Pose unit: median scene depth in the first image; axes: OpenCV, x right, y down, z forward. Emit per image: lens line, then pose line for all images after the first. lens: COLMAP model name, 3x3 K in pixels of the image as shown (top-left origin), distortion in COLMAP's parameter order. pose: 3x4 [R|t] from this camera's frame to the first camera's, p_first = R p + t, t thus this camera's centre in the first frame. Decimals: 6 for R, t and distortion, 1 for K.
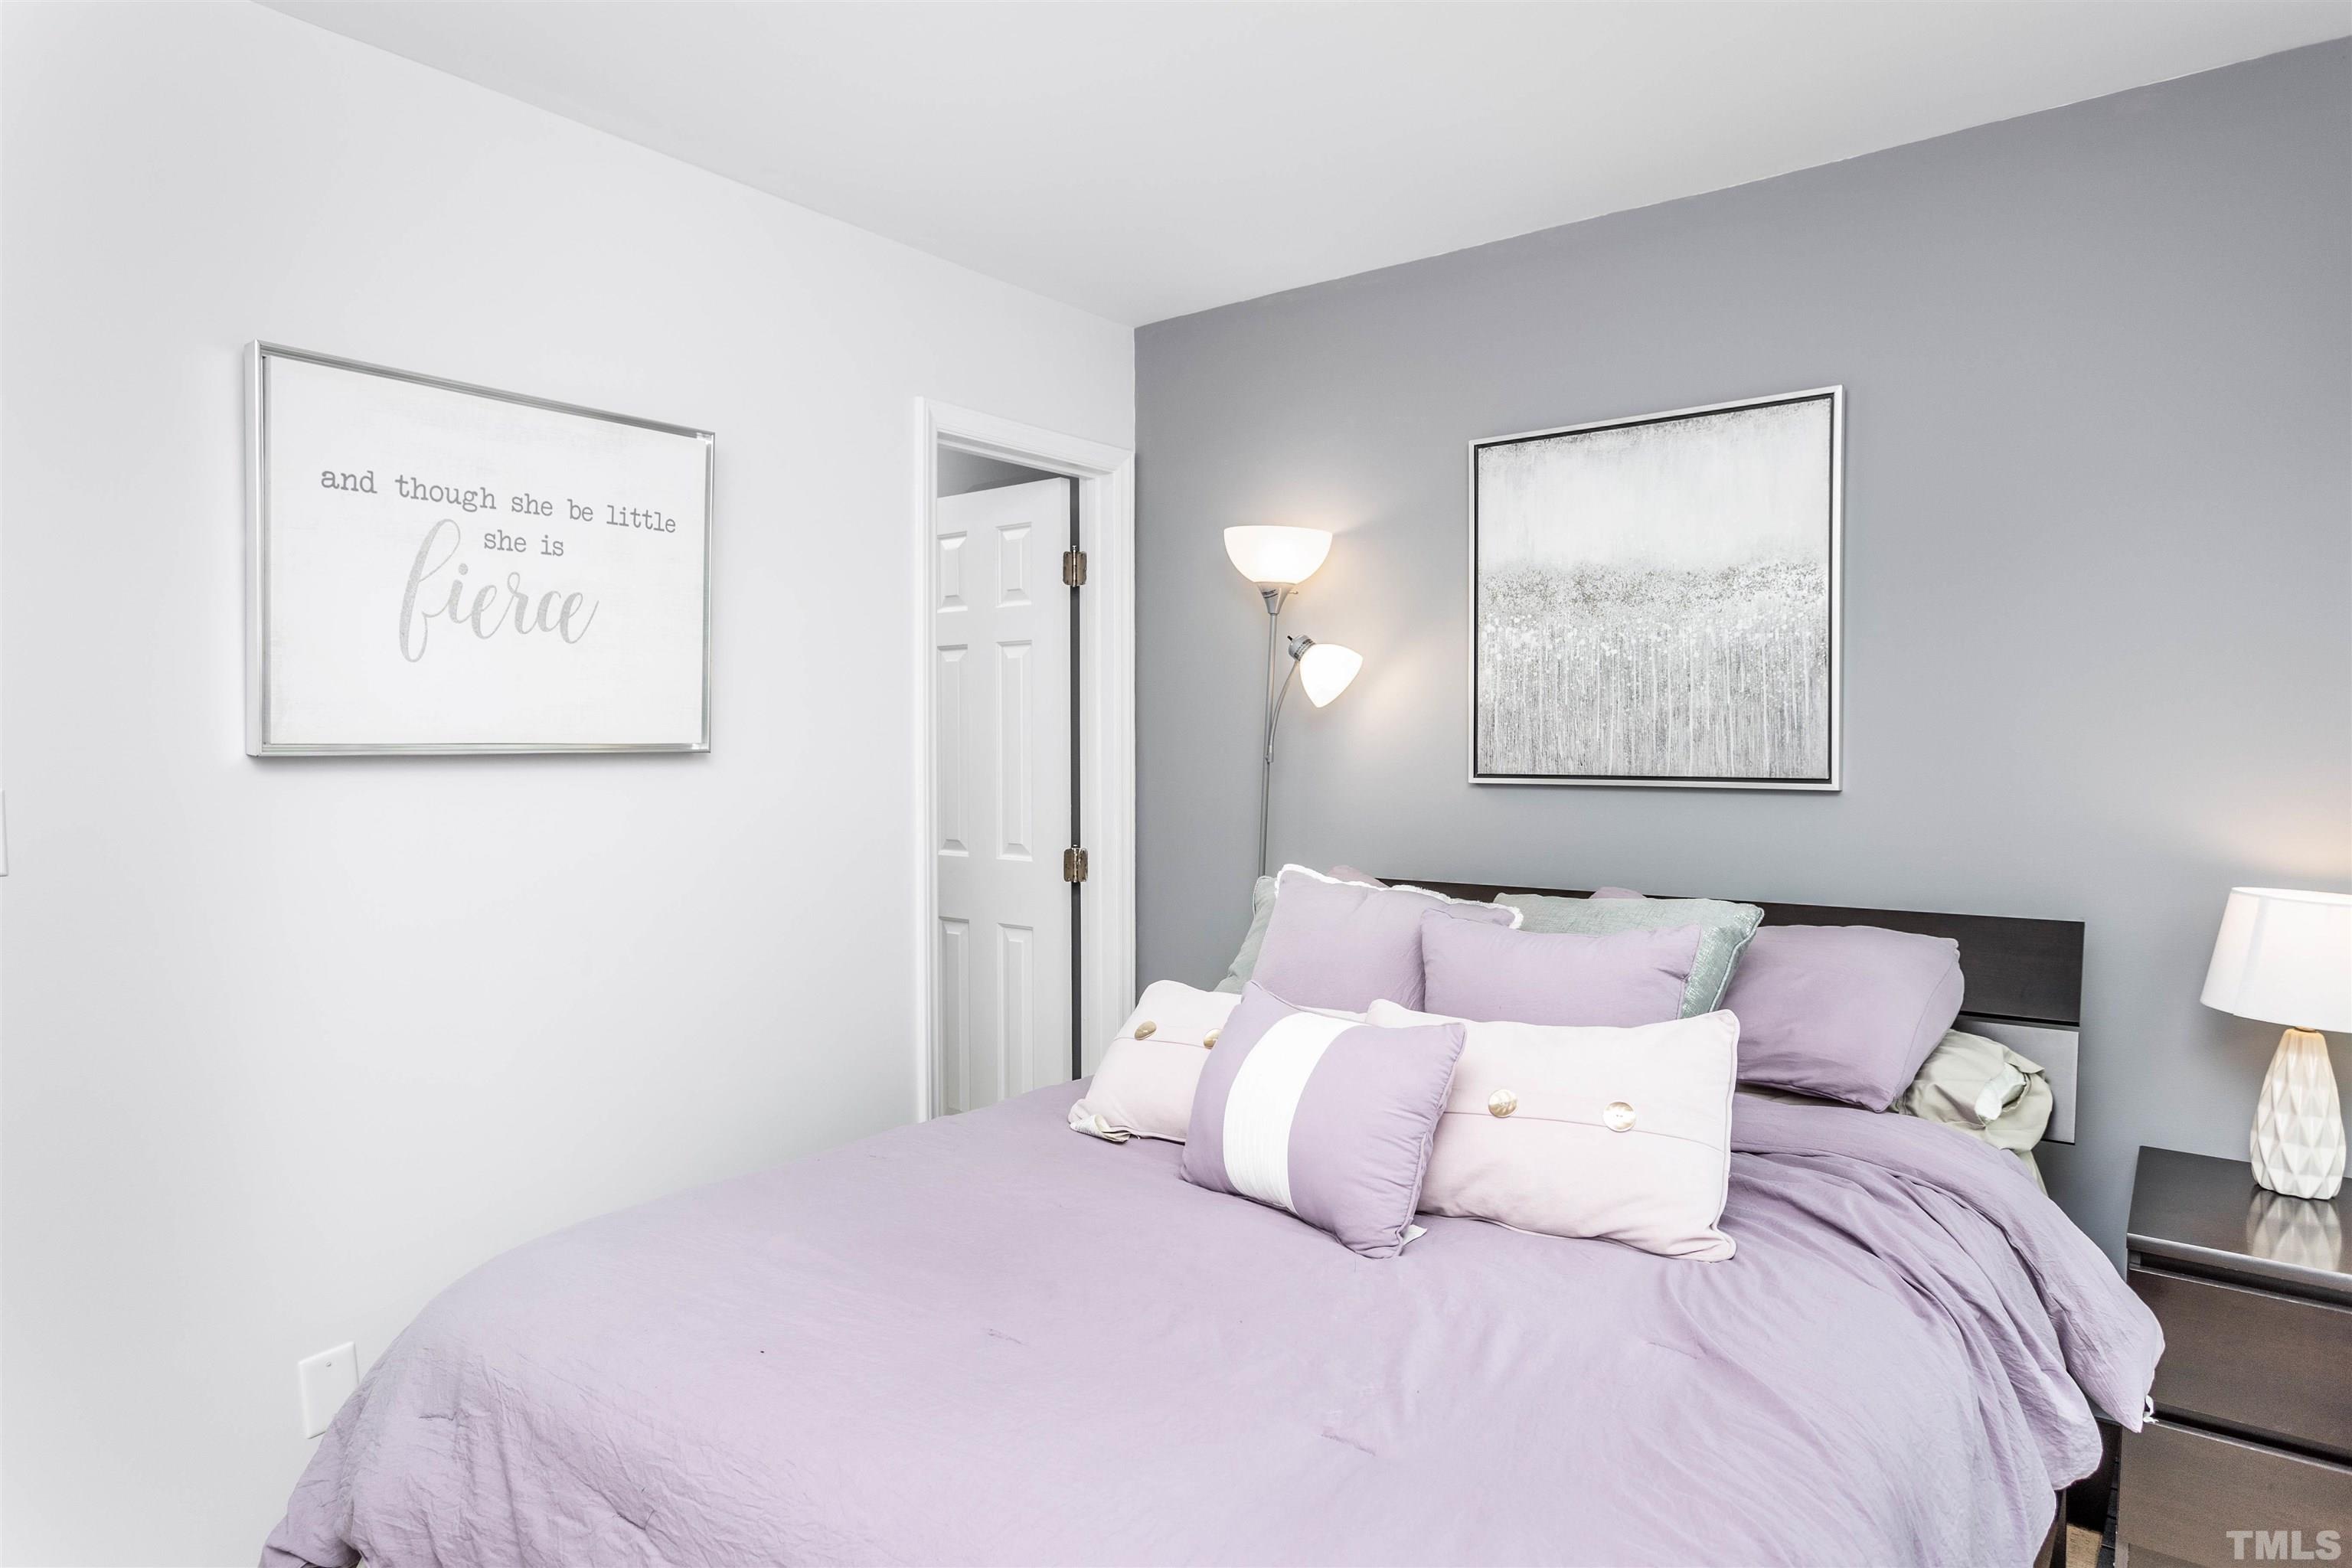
lens RADIAL K [[1353.1, 0, 1165.0], [0, 1353.1, 780.2], [0, 0, 1]] dist [-0.014812, -0.000071]
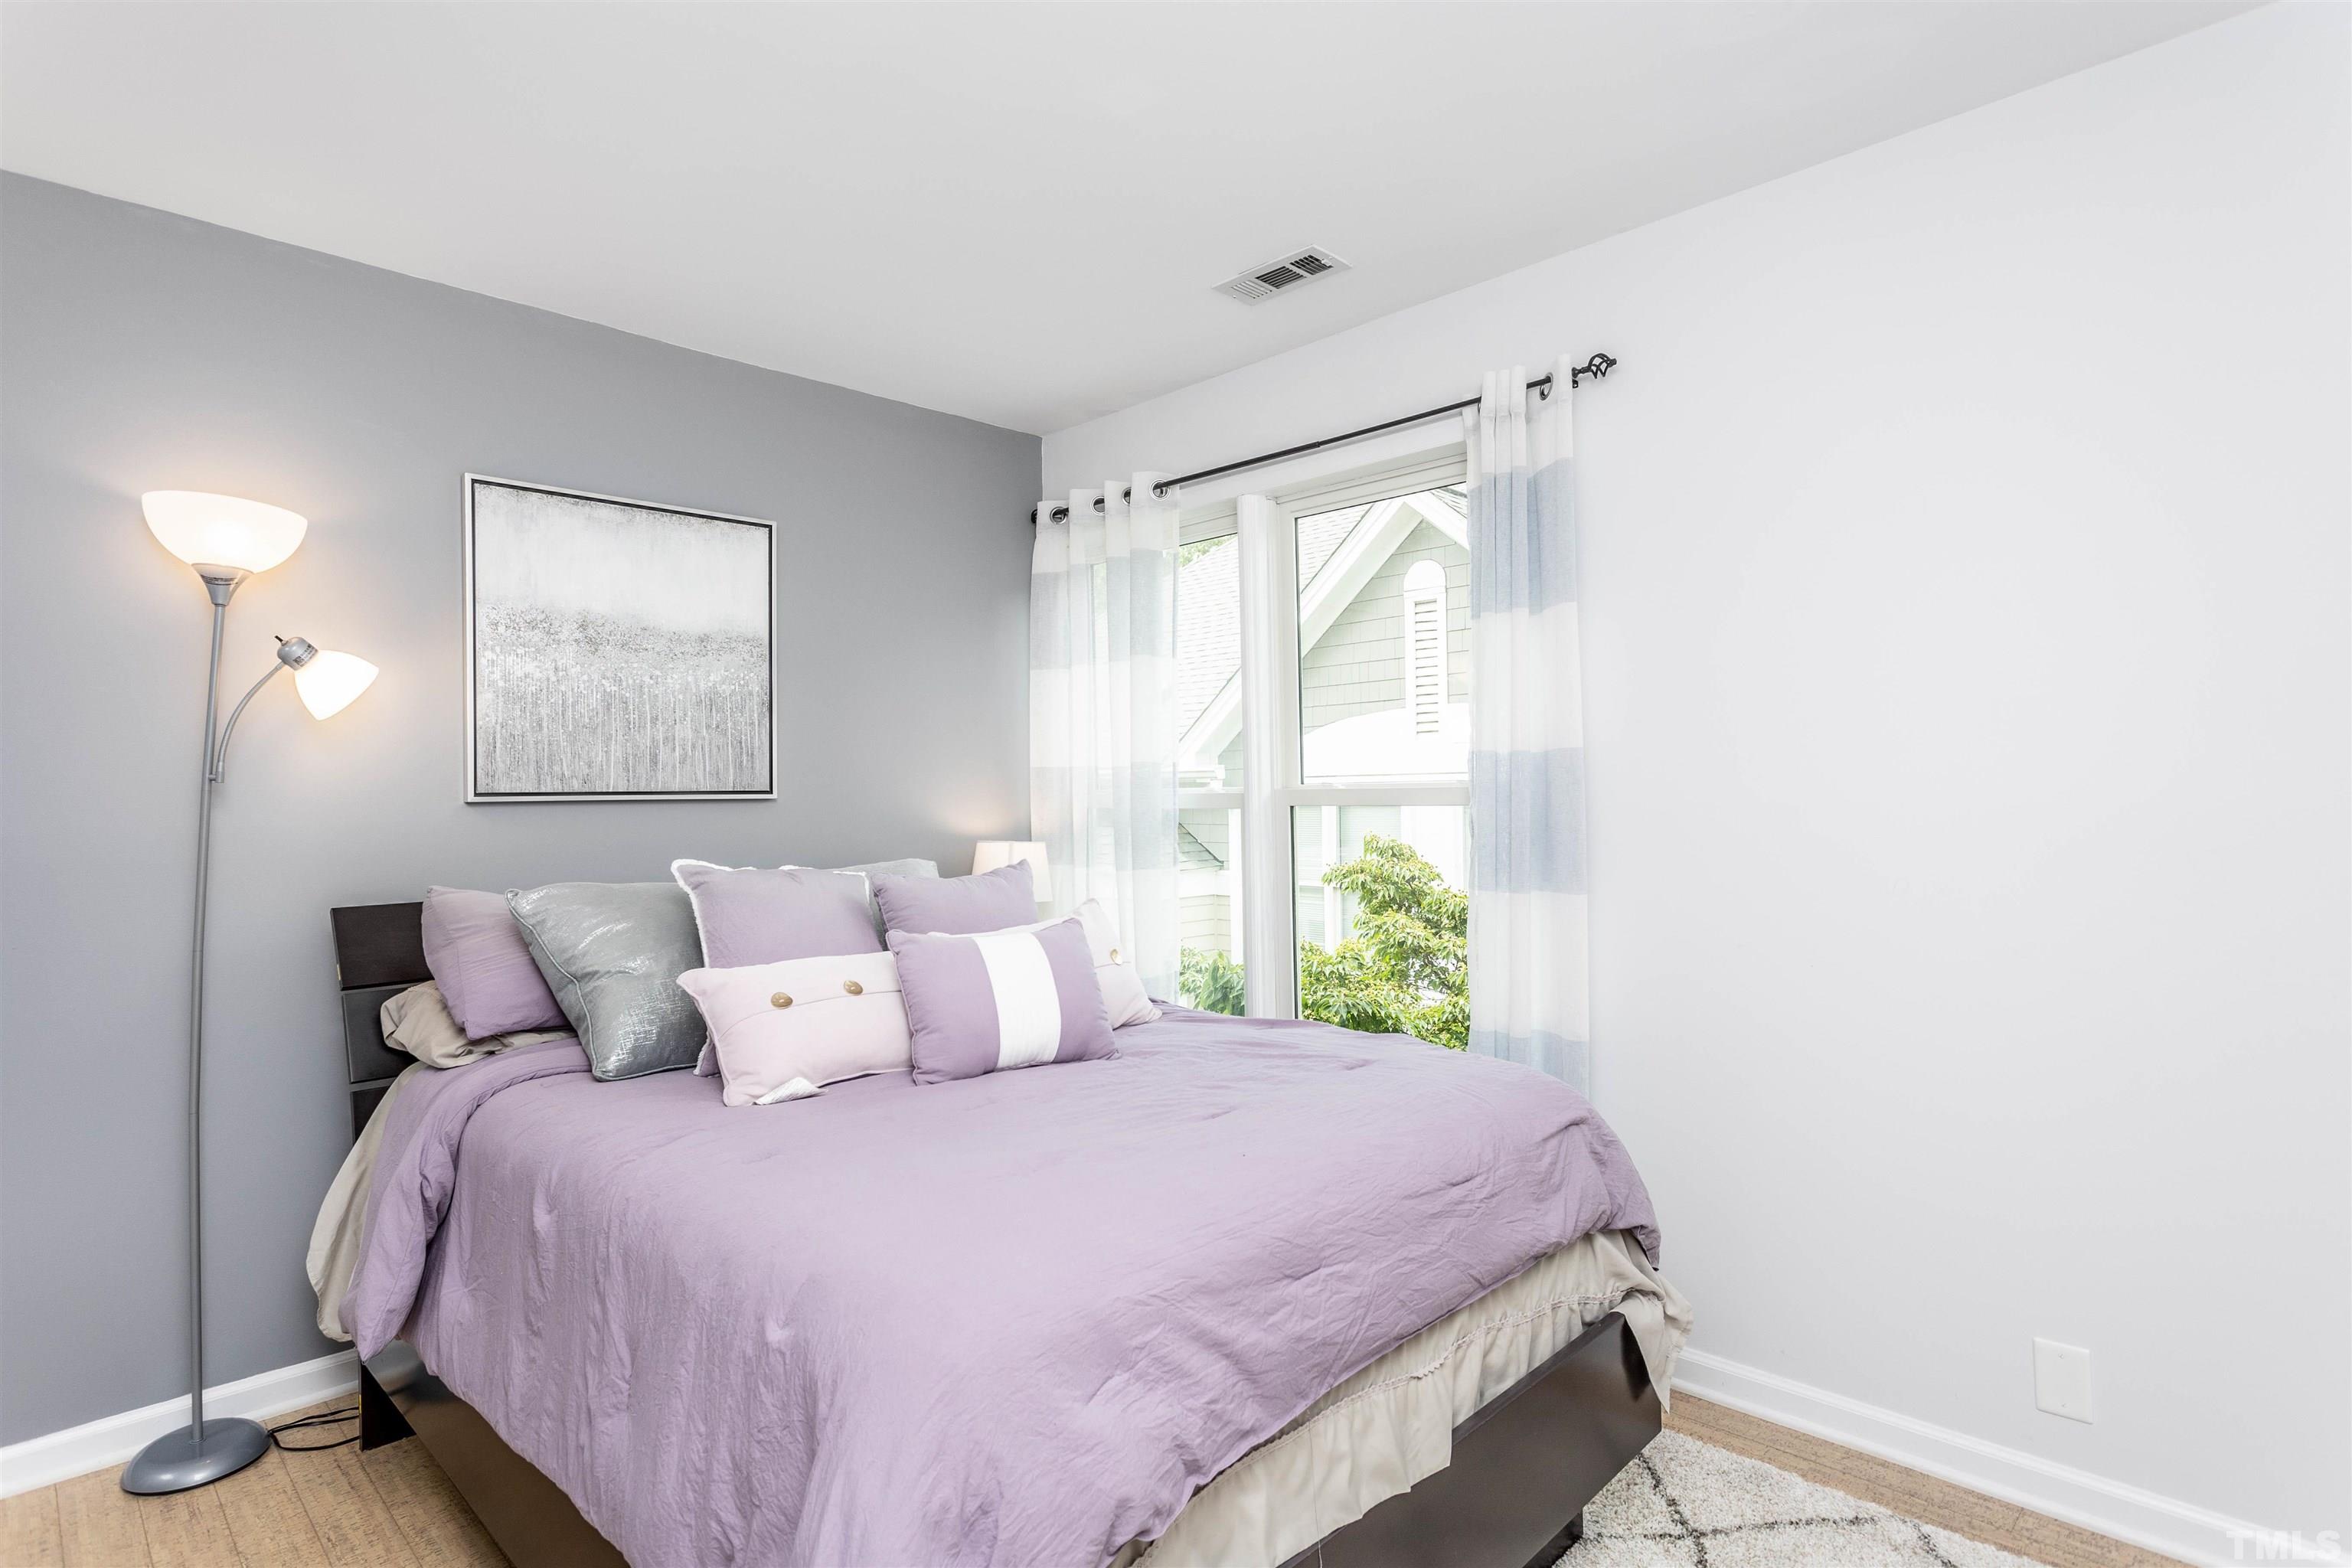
lens RADIAL K [[1181.1, 0, 1161.8], [0, 1181.1, 783.5], [0, 0, 1]] dist [-0.002225, 0.003468]
pose [[0.139224, 0.007743, 0.990231, -0.635068], [0.039550, 0.999128, -0.013373, 0.022397], [-0.989471, 0.041025, 0.138796, 0.374547]]
